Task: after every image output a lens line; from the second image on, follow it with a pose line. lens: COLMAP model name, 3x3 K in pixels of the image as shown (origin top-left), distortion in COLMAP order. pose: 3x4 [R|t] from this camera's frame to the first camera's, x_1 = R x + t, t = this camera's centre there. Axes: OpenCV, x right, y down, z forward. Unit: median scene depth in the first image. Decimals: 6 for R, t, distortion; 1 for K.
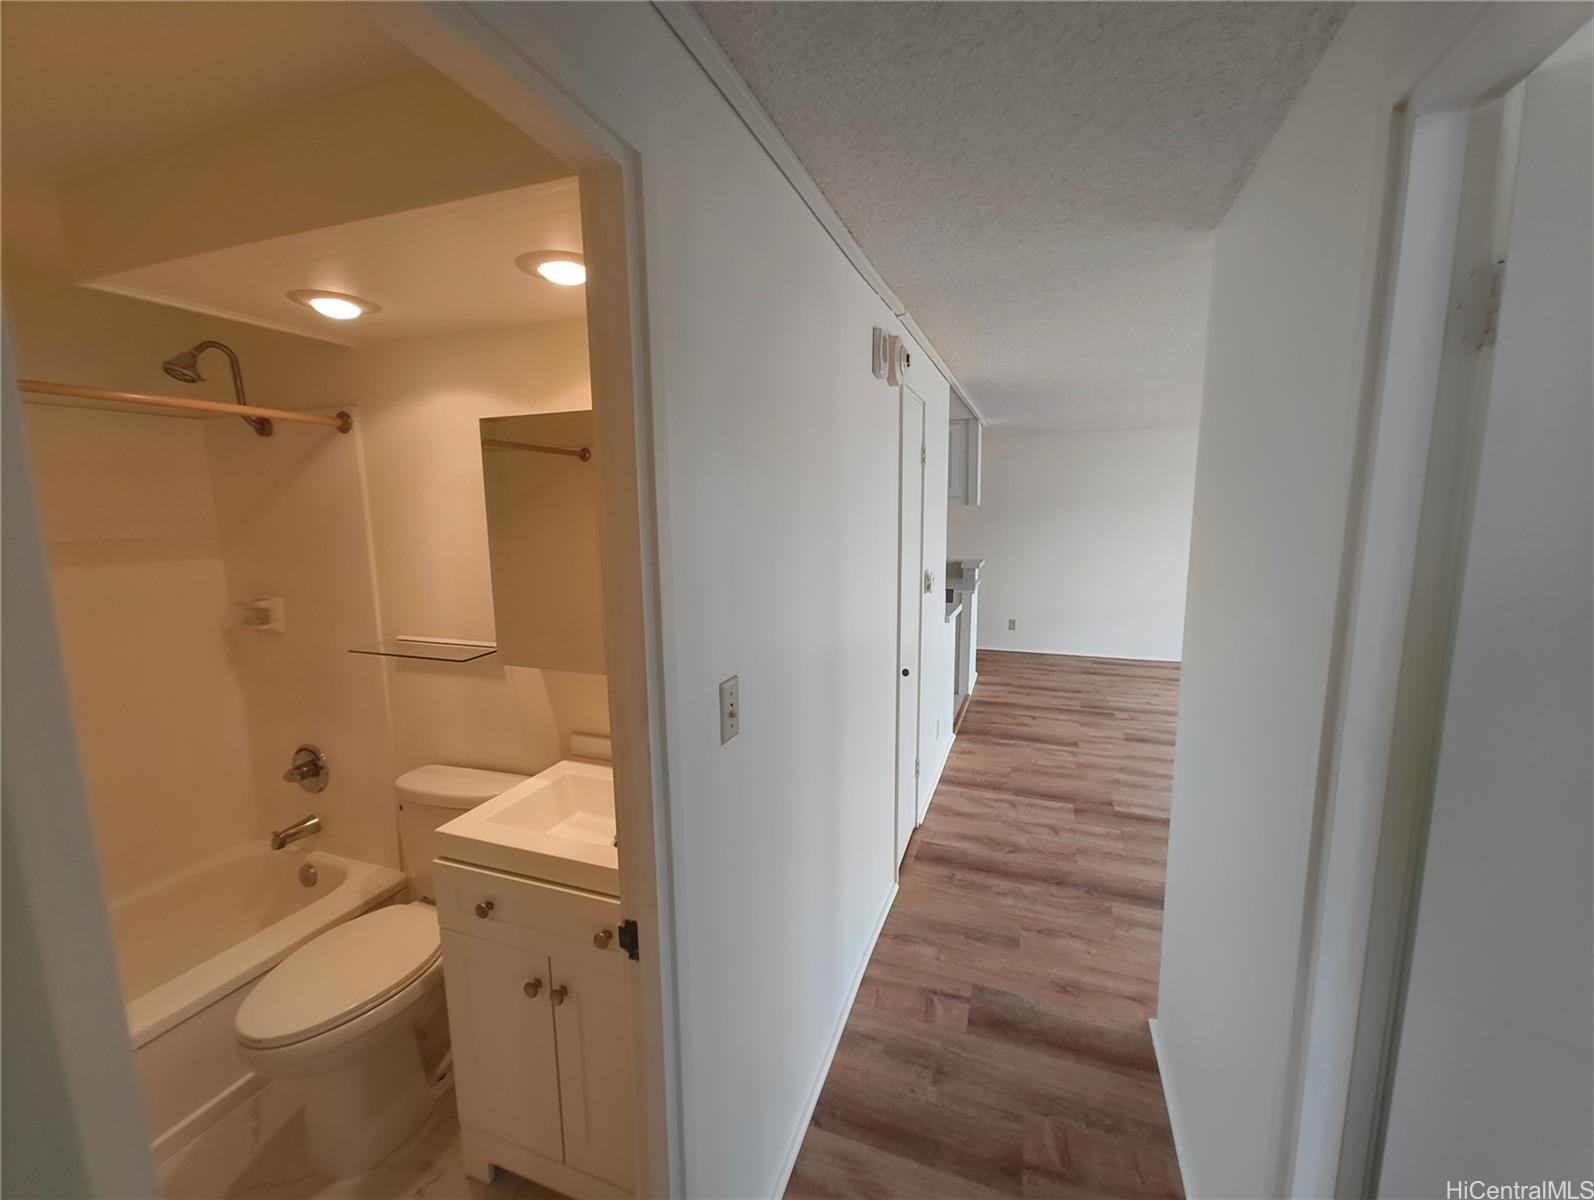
lens RADIAL K [[653.3, 0, 800.4], [0, 653.3, 599.8], [0, 0, 1]] dist [0.000498, 0.001265]
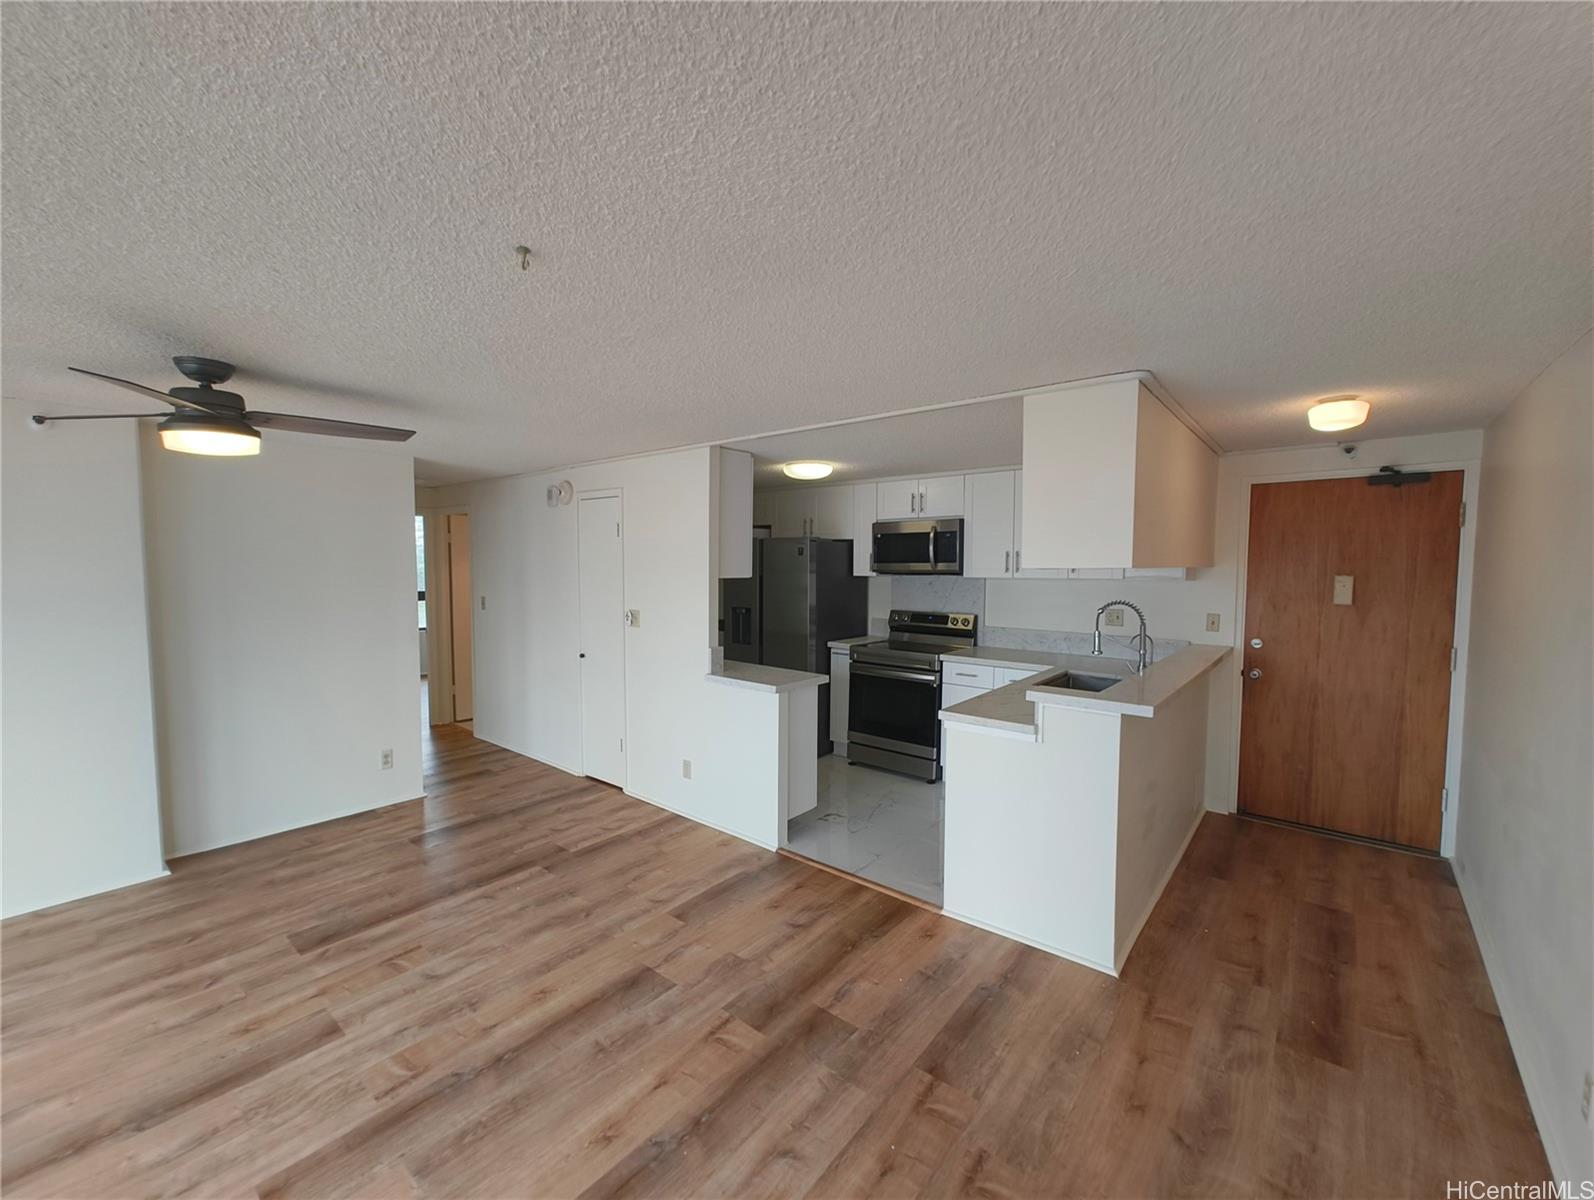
lens RADIAL K [[653.3, 0, 799.9], [0, 653.3, 598.3], [0, 0, 1]] dist [0.000498, 0.001265]
pose [[-0.326063, 0.057614, -0.943591, 4.373304], [-0.140108, 0.984173, 0.108507, -0.848597], [0.934908, 0.167585, -0.312830, 5.569199]]
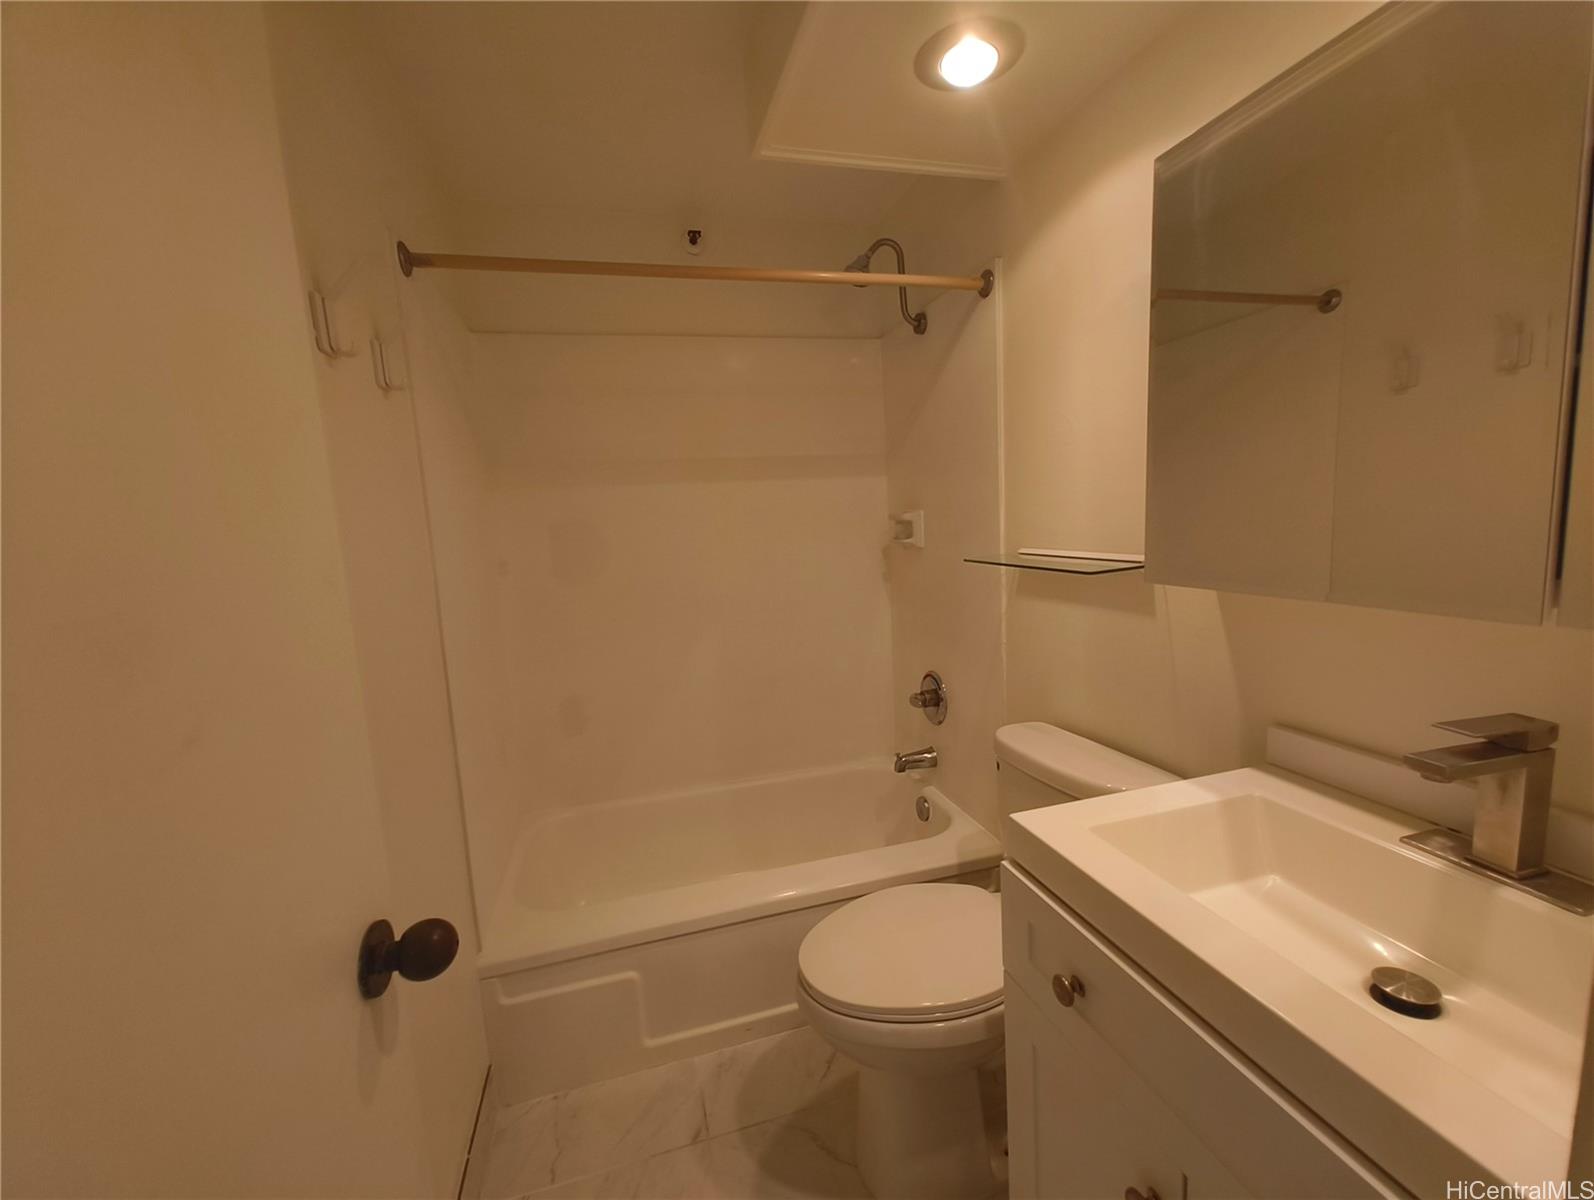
lens RADIAL K [[653.3, 0, 799.4], [0, 653.3, 596.7], [0, 0, 1]] dist [0.000498, 0.001265]
pose [[0.581503, 0.085046, -0.809087, -0.124862], [-0.073598, 0.995942, 0.051792, 0.084285], [0.810208, 0.029430, 0.585402, 0.307442]]
